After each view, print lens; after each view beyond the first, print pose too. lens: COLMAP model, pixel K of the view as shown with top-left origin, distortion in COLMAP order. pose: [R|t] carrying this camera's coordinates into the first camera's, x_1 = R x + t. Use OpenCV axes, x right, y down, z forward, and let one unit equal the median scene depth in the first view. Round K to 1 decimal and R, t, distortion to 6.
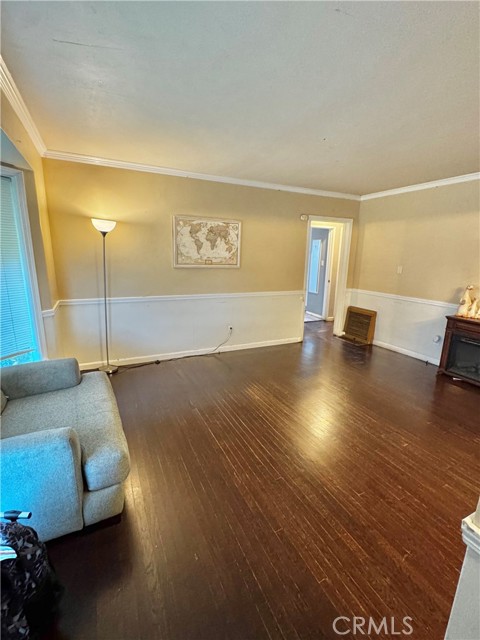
lens RADIAL K [[296.5, 0, 240.0], [0, 296.5, 319.8], [0, 0, 1]] dist [-0.001286, -0.000276]
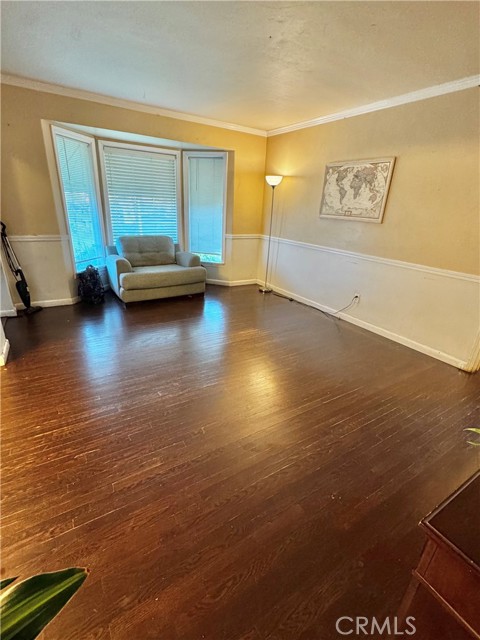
lens RADIAL K [[296.5, 0, 239.8], [0, 296.5, 320.7], [0, 0, 1]] dist [-0.001286, -0.000276]
pose [[0.106274, 0.351199, -0.930250, 0.817583], [-0.257719, 0.913307, 0.315360, -0.098517], [0.960358, 0.206229, 0.187572, 0.594865]]
